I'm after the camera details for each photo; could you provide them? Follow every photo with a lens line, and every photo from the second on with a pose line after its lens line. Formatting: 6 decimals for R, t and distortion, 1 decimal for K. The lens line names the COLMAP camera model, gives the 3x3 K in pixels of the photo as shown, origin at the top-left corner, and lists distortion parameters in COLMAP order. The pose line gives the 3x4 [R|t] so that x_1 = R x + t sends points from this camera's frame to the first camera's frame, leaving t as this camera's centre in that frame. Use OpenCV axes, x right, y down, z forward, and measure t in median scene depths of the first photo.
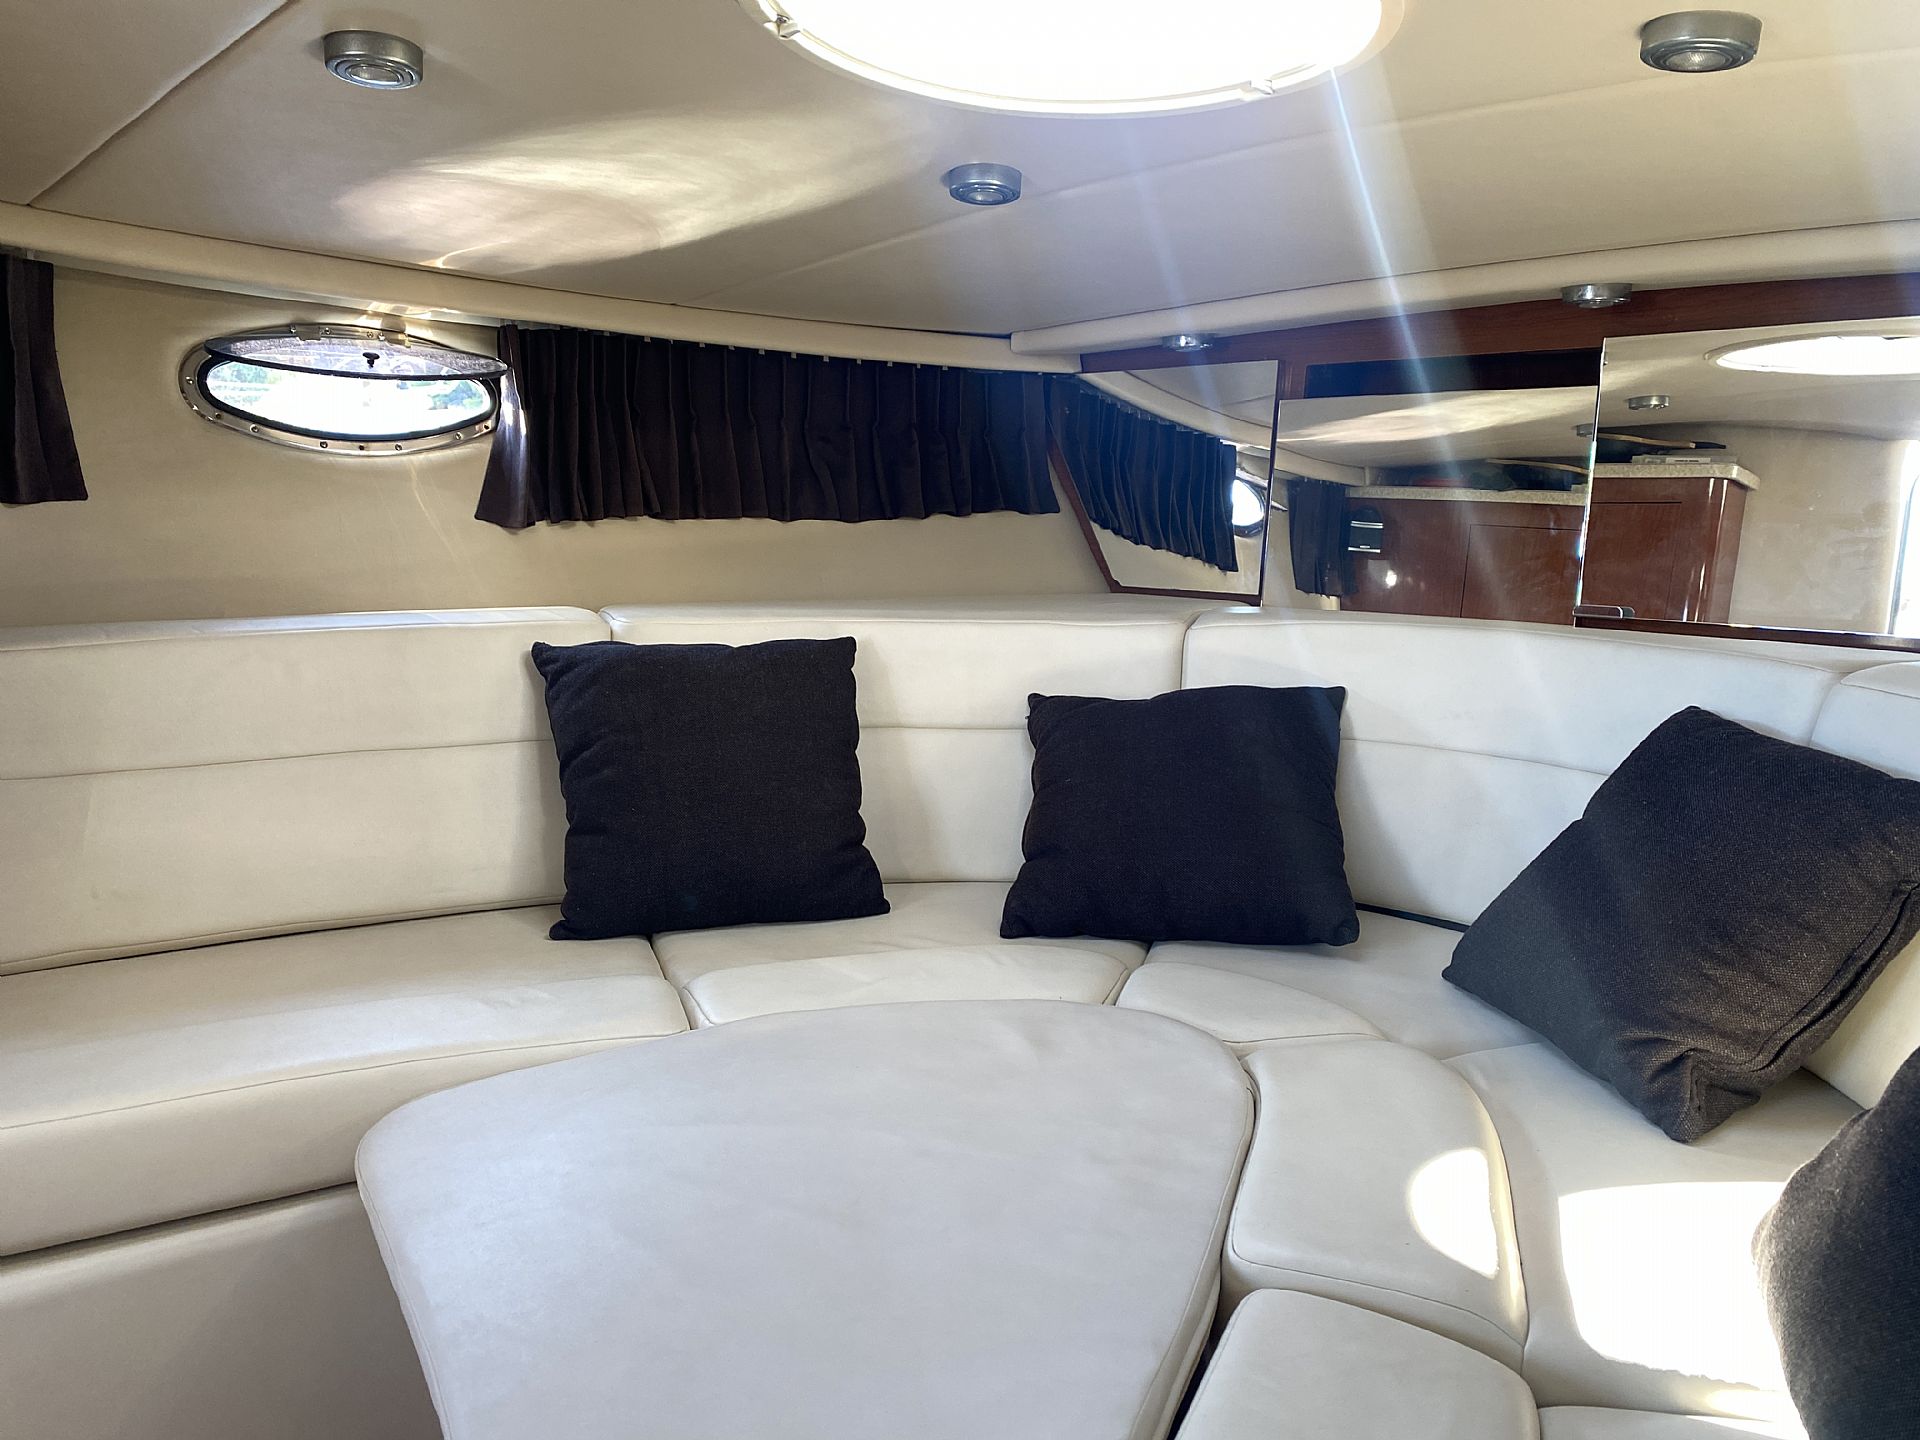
lens RADIAL K [[1471.4, 0, 954.6], [0, 1471.4, 720.7], [0, 0, 1]] dist [0.026501, -0.019809]
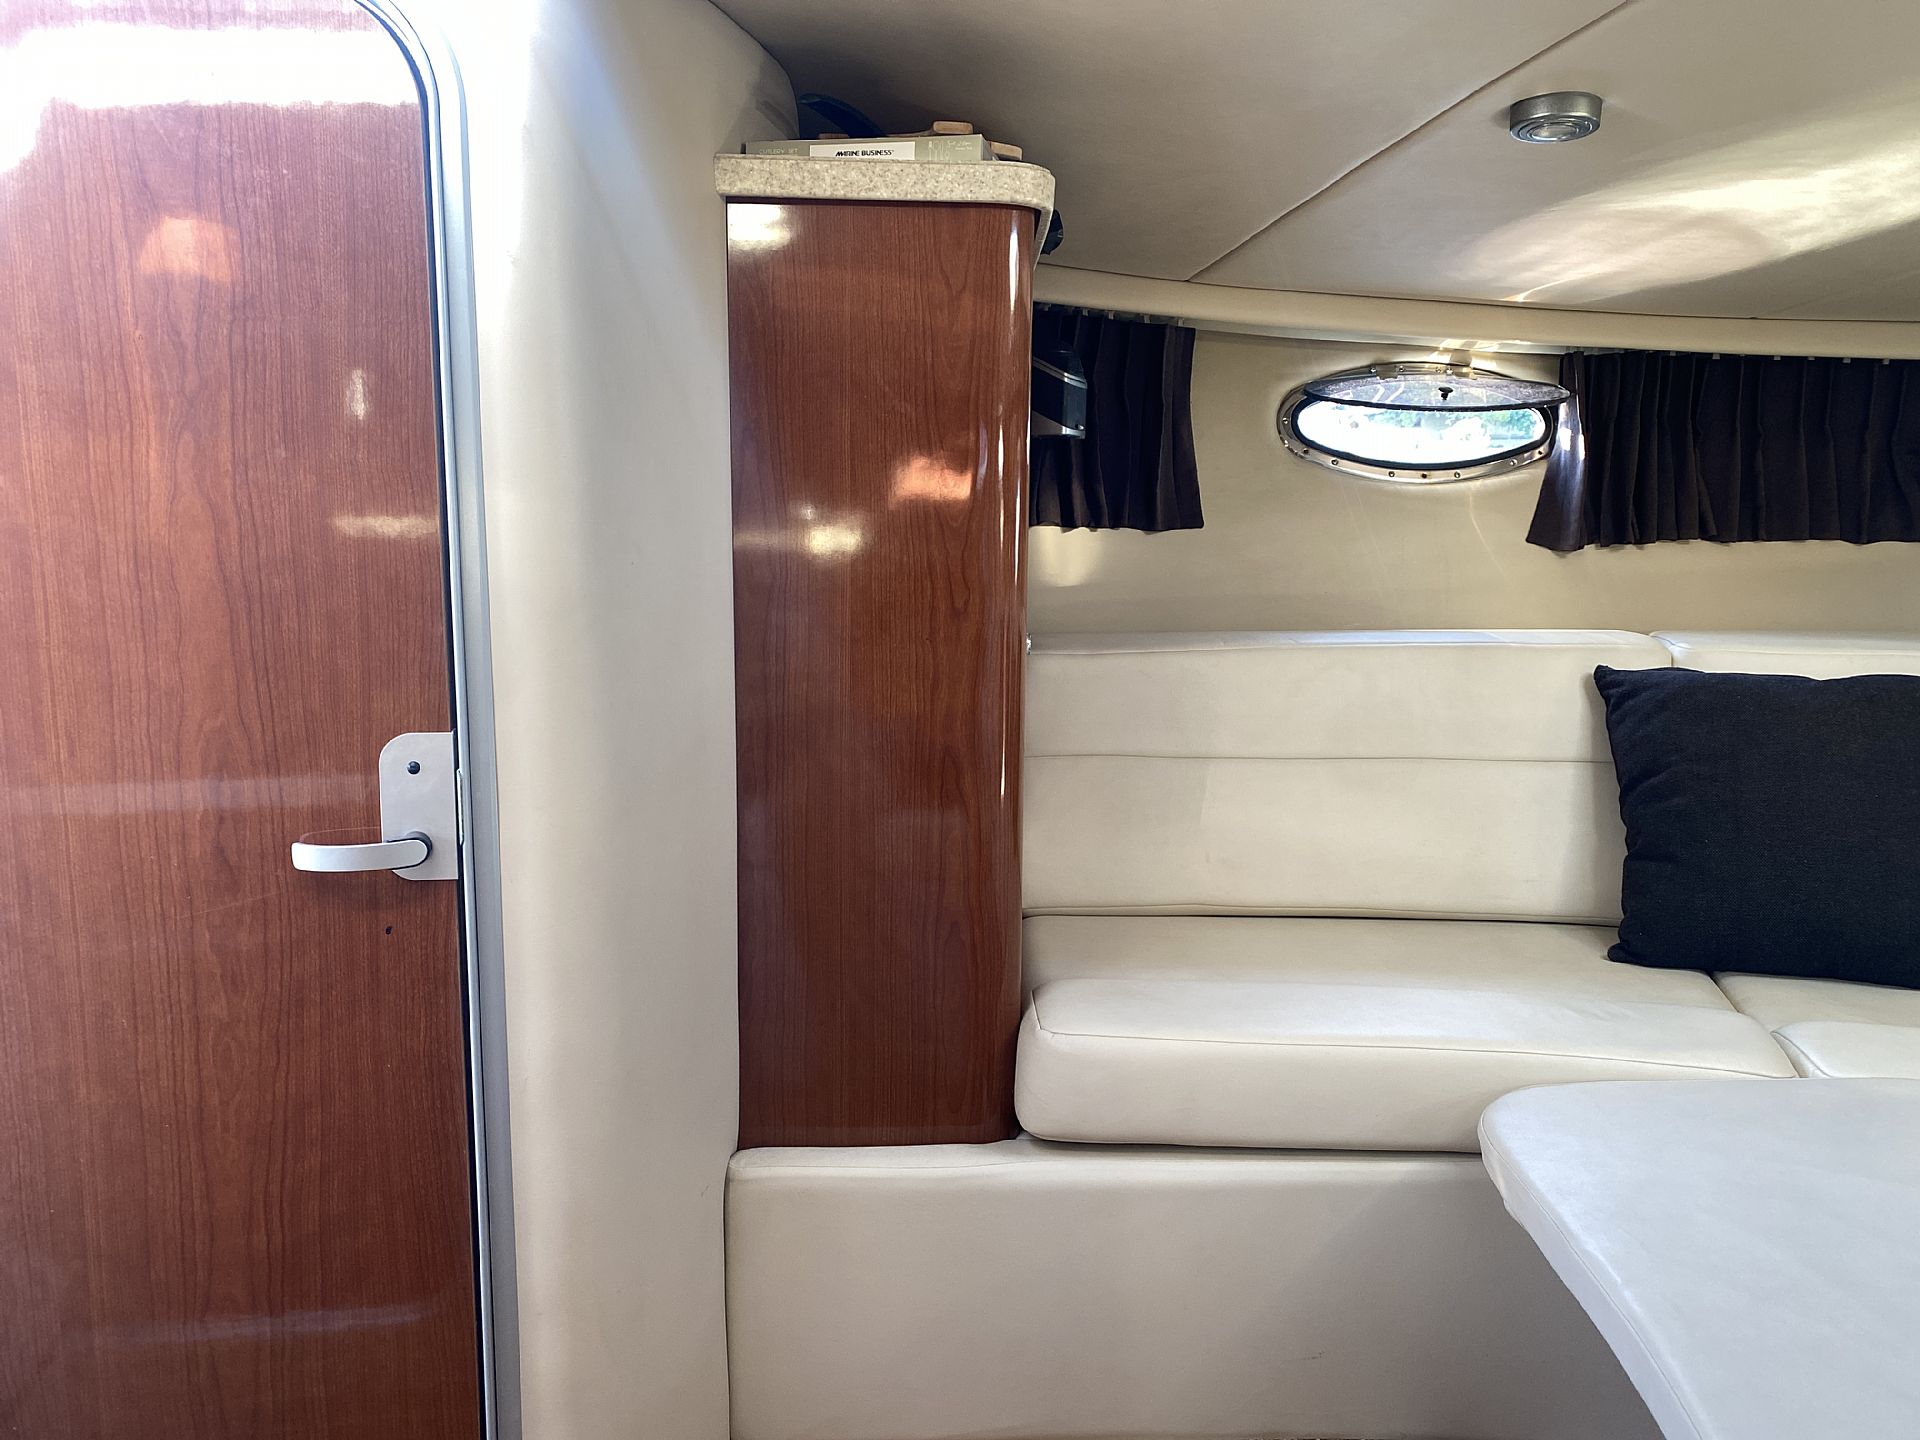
lens RADIAL K [[1471.4, 0, 965.7], [0, 1471.4, 726.3], [0, 0, 1]] dist [0.026501, -0.019809]
pose [[0.841748, 0.071714, -0.535087, -0.102388], [-0.075451, 0.997038, 0.014932, 0.006128], [0.534573, 0.027804, 0.844665, -0.084545]]
